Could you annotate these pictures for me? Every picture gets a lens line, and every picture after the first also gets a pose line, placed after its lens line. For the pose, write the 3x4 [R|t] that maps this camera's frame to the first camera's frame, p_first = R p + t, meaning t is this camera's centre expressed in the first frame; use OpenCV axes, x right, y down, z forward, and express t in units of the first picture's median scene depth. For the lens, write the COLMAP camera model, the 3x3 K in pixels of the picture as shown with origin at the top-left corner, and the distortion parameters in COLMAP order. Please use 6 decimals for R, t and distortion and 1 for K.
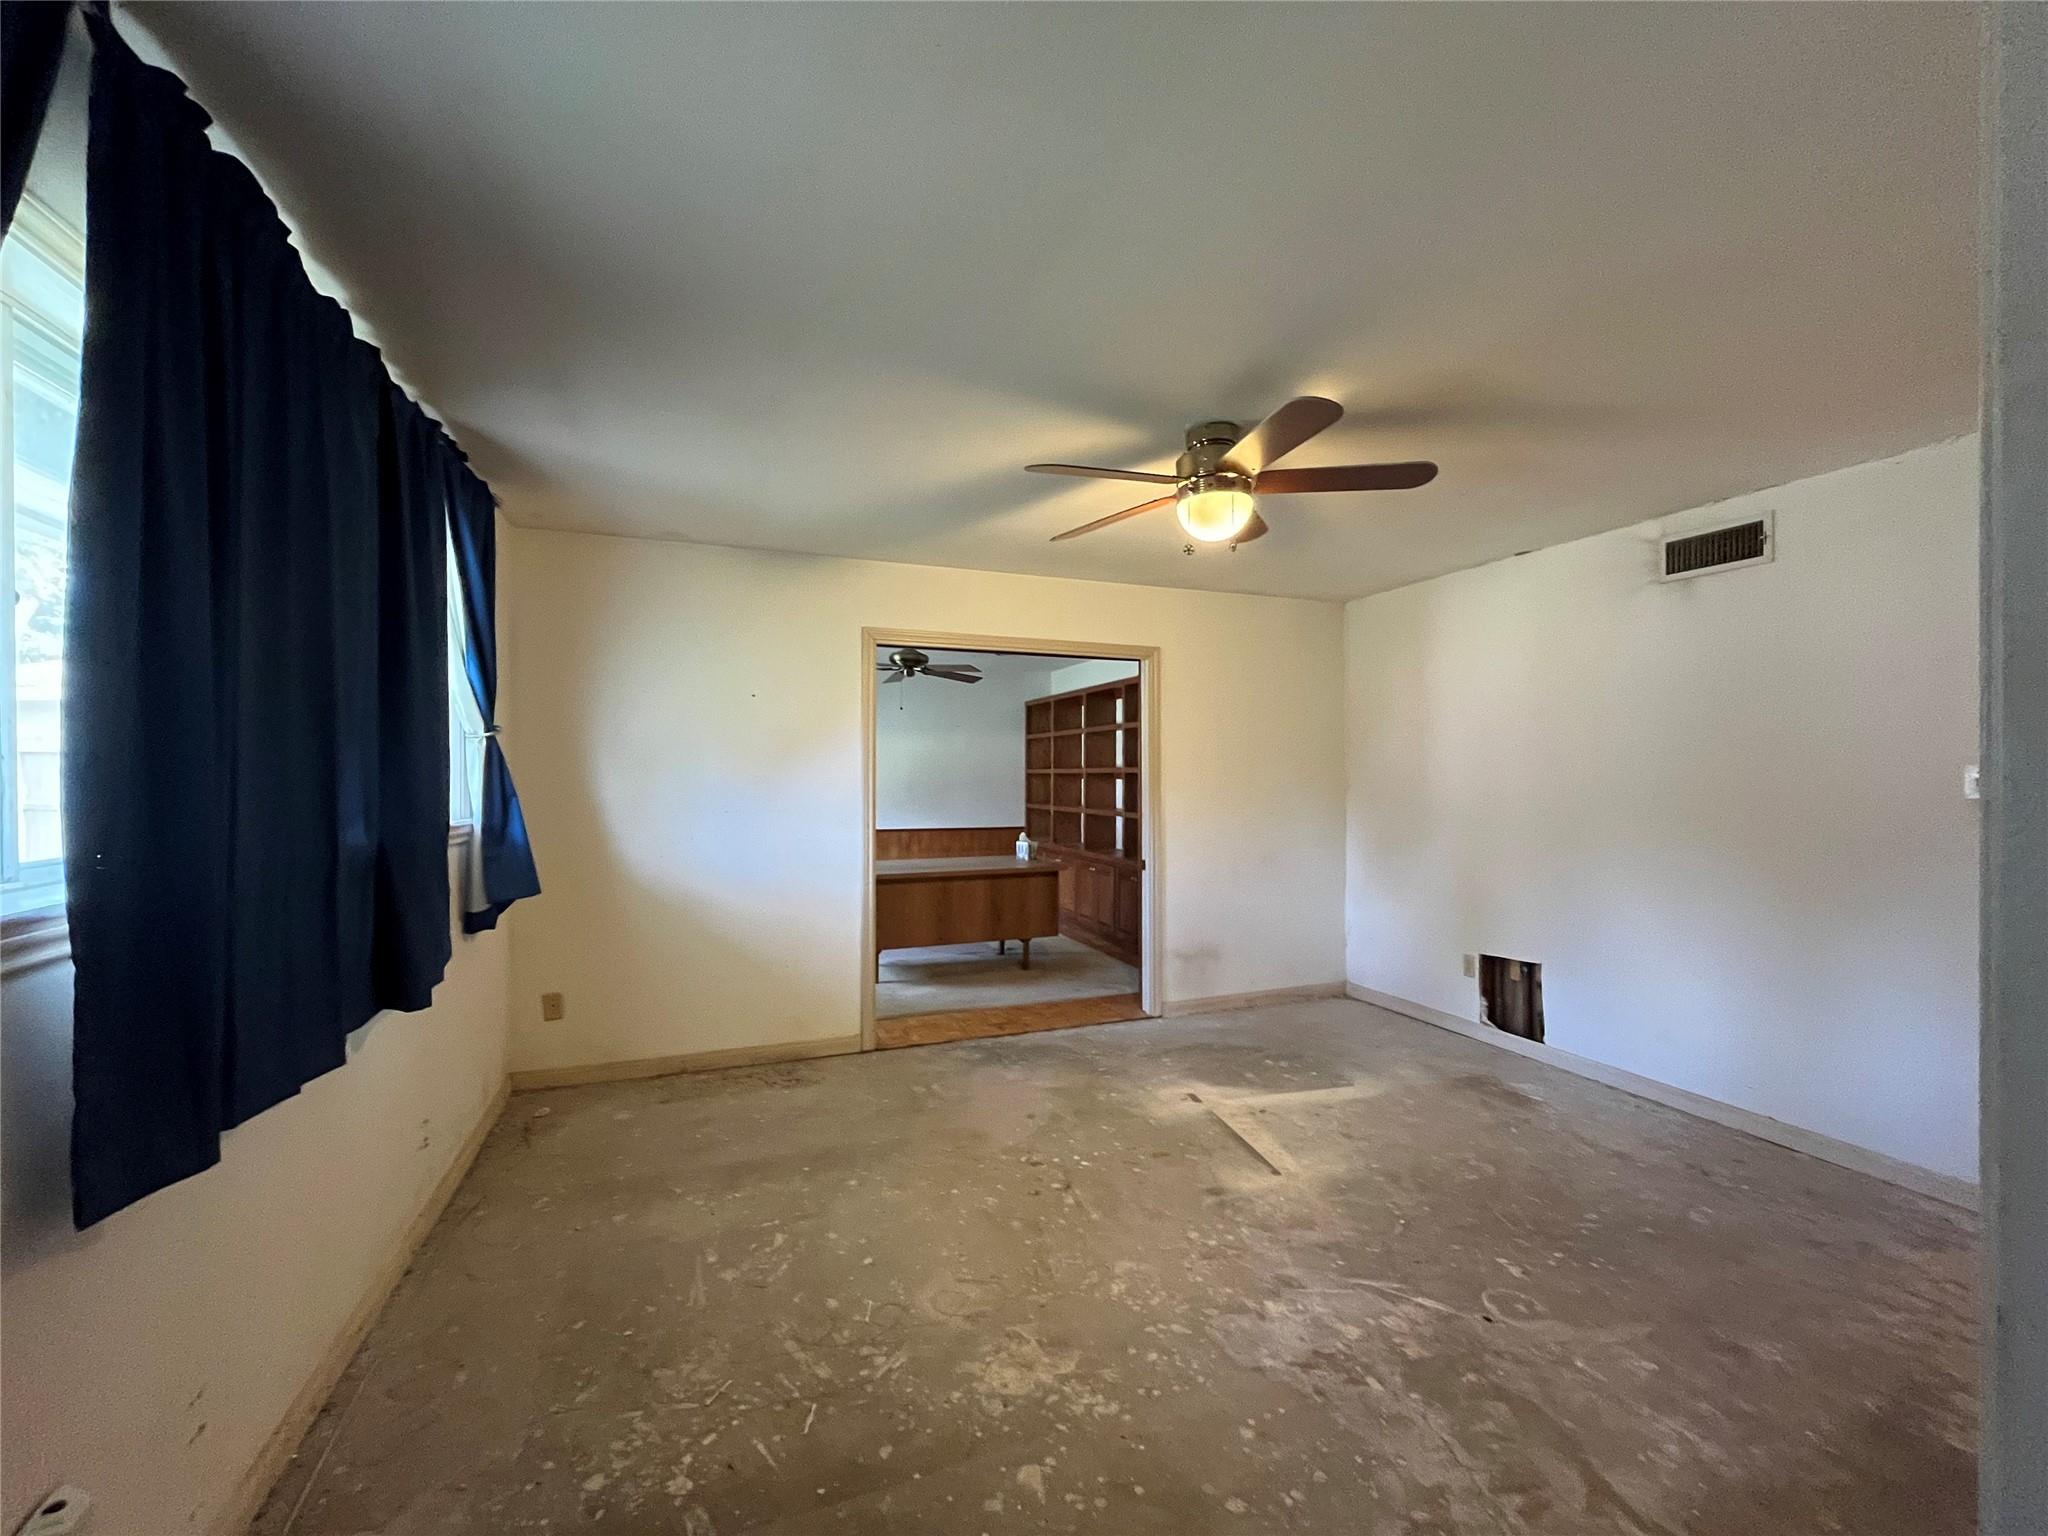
lens RADIAL K [[831.7, 0, 1016.5], [0, 831.7, 766.8], [0, 0, 1]] dist [-0.003495, -0.000111]
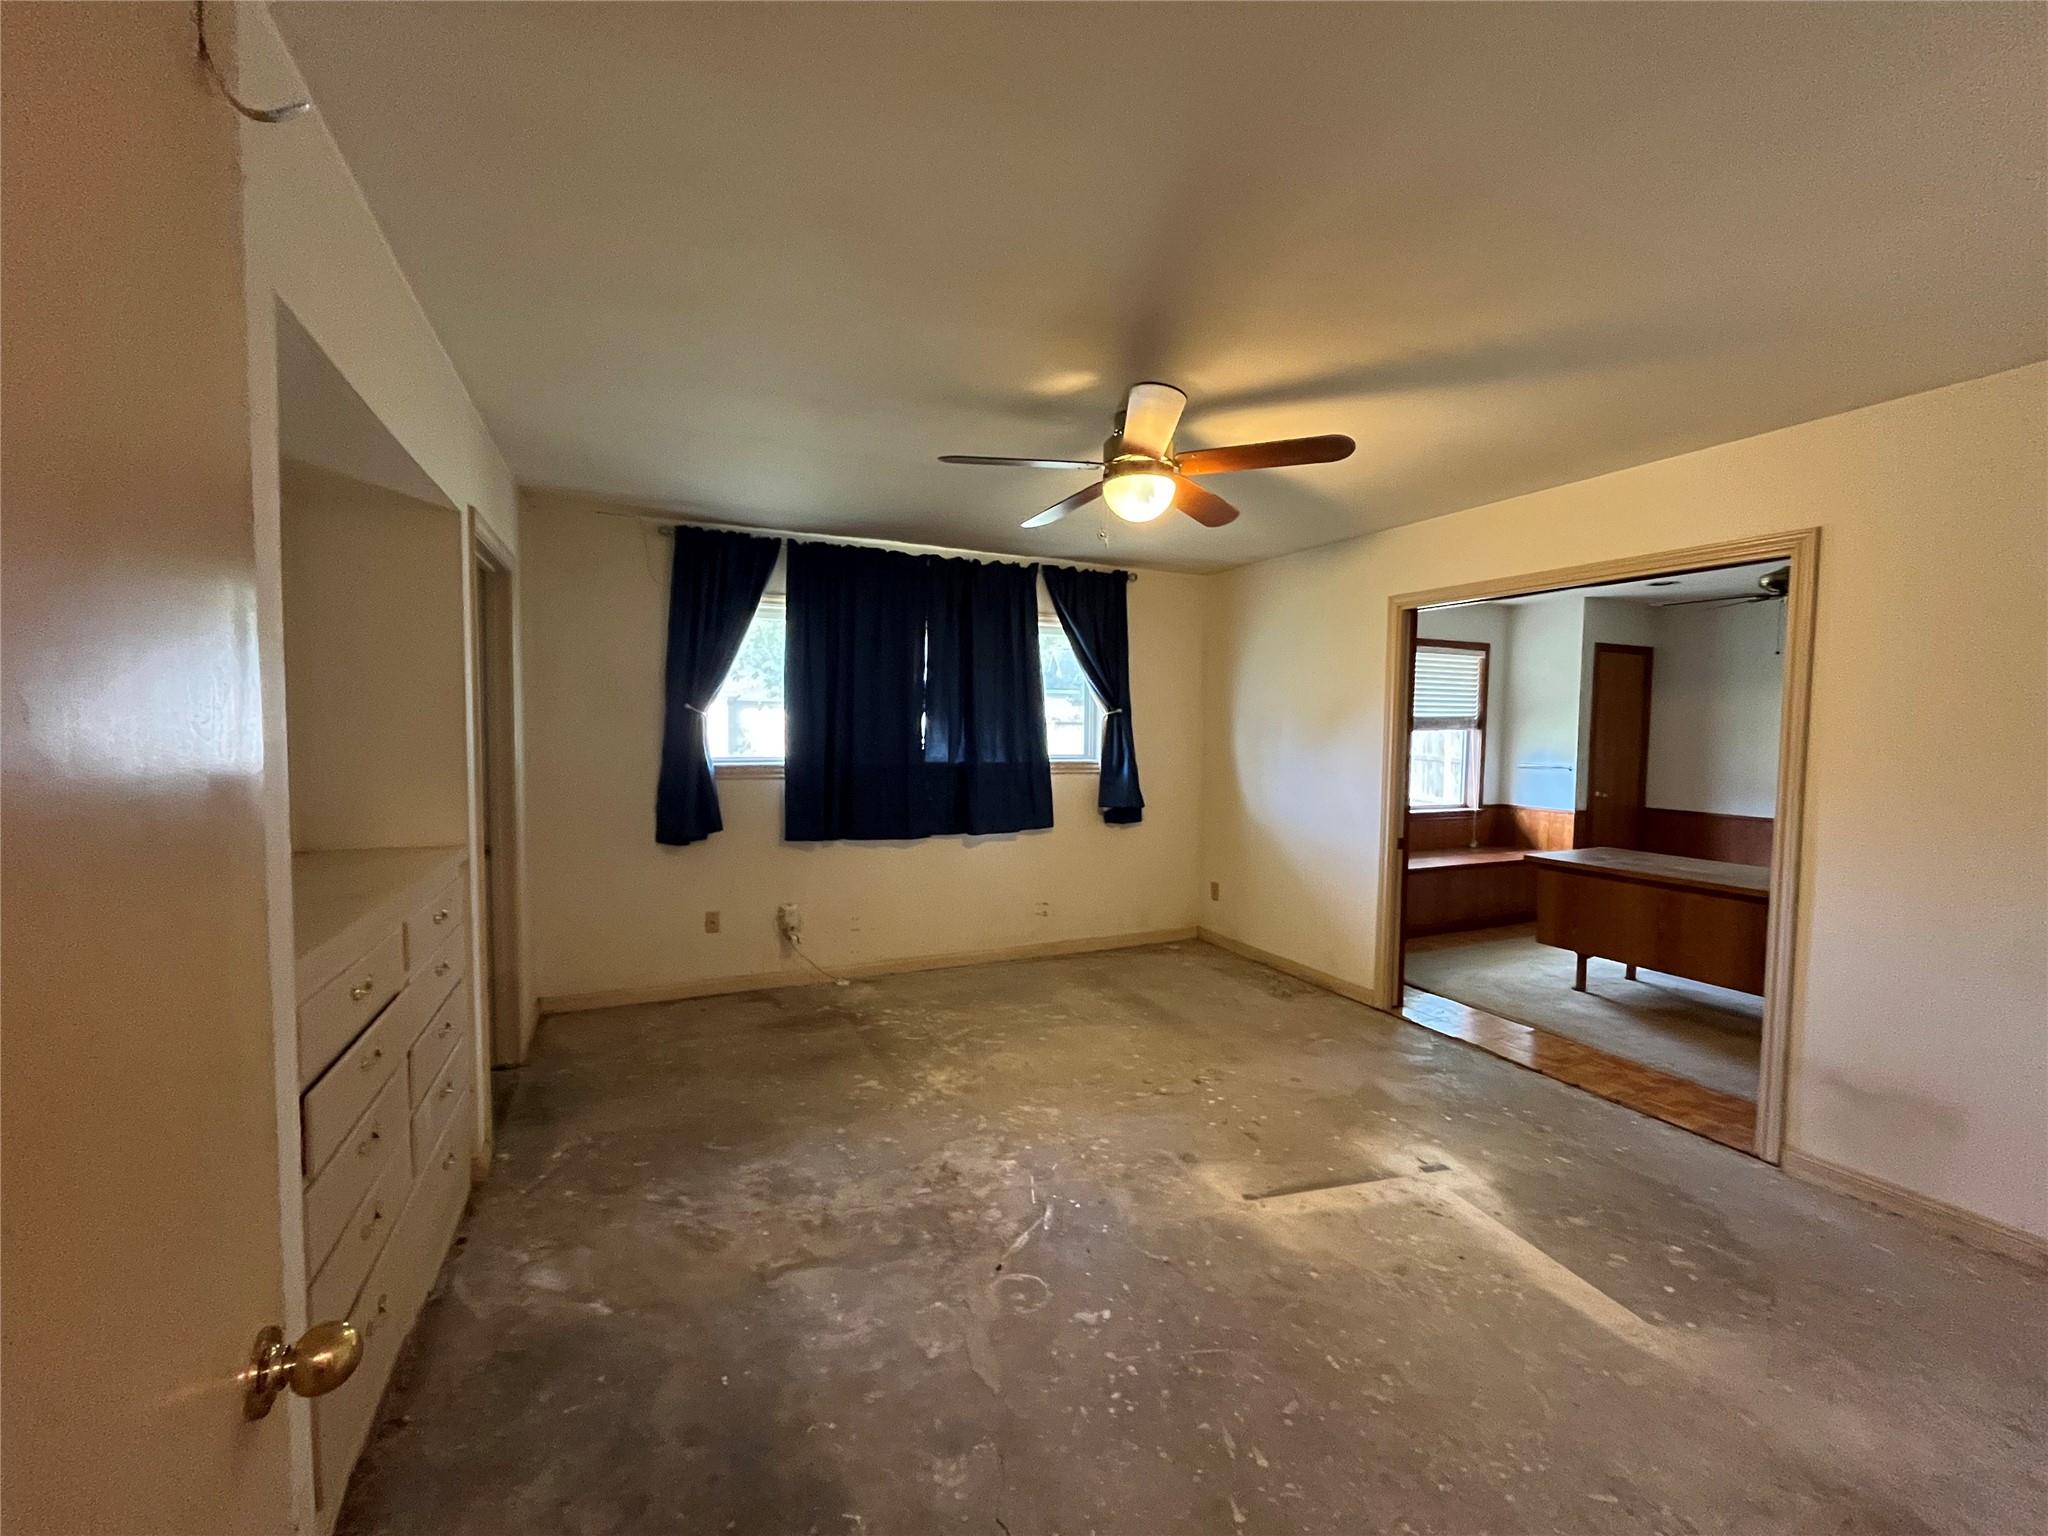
lens RADIAL K [[831.7, 0, 1027.8], [0, 831.7, 772.6], [0, 0, 1]] dist [-0.003495, -0.000111]
pose [[0.069137, 0.055868, -0.996042, 1.071053], [-0.004105, 0.998438, 0.055717, -0.011618], [0.997599, 0.000237, 0.069259, 0.652610]]
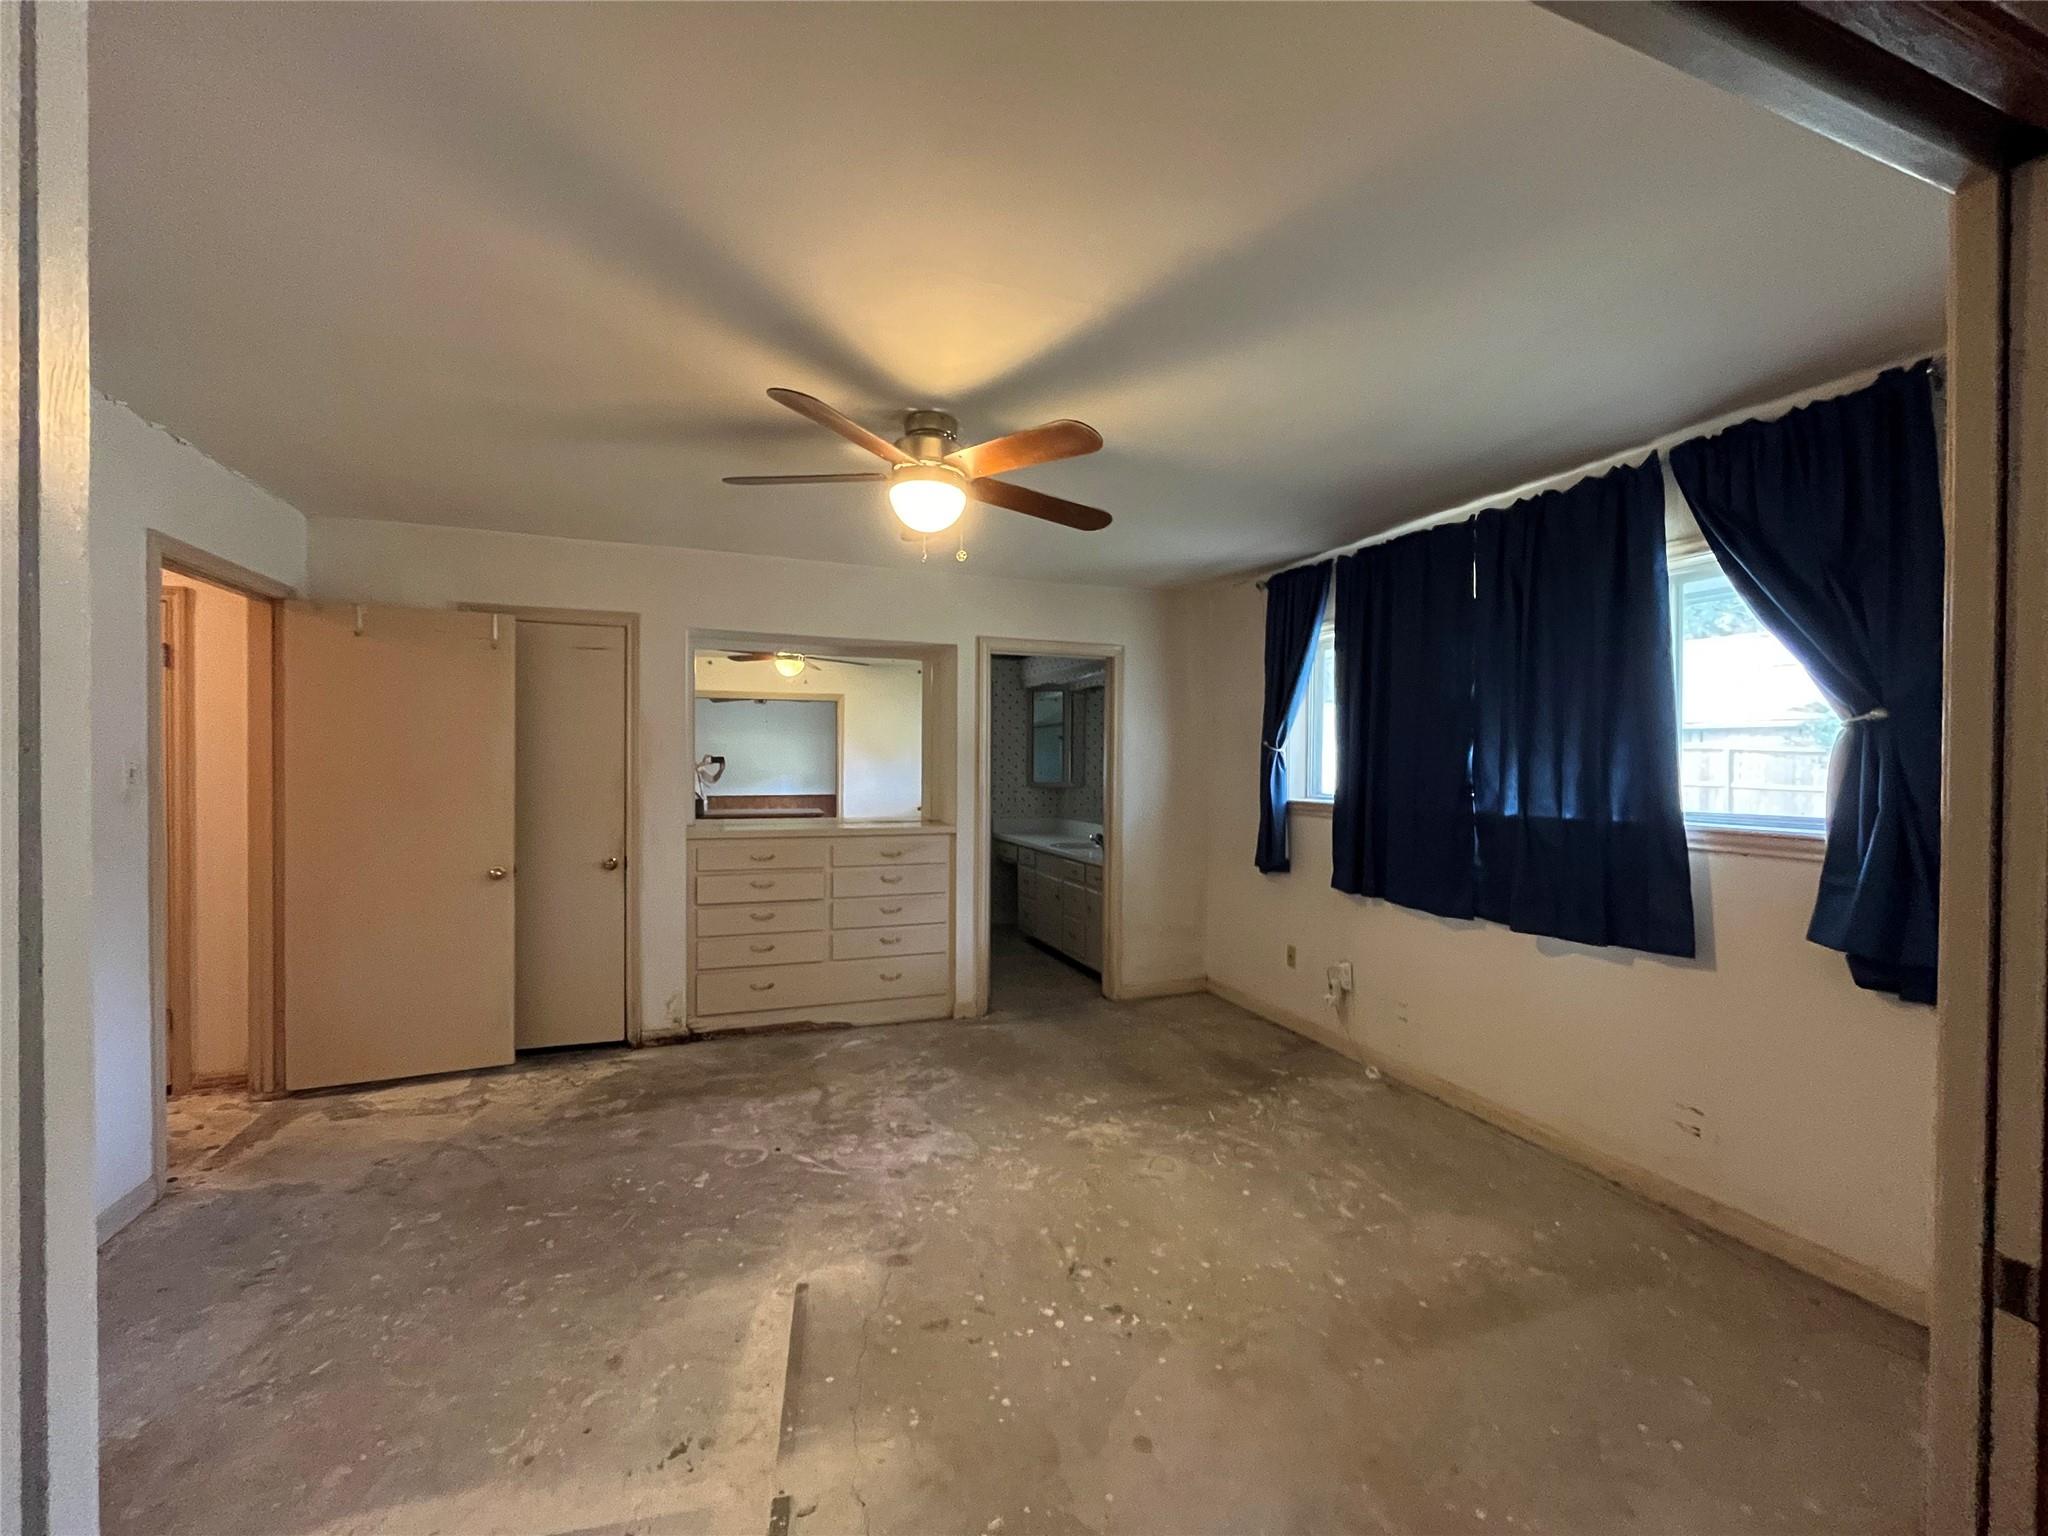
lens RADIAL K [[831.7, 0, 1010.6], [0, 831.7, 766.8], [0, 0, 1]] dist [-0.003495, -0.000111]
pose [[-0.999848, -0.006176, 0.016275, 0.100795], [-0.006185, 0.999981, -0.000456, 0.003538], [-0.016272, -0.000556, -0.999867, 1.641871]]
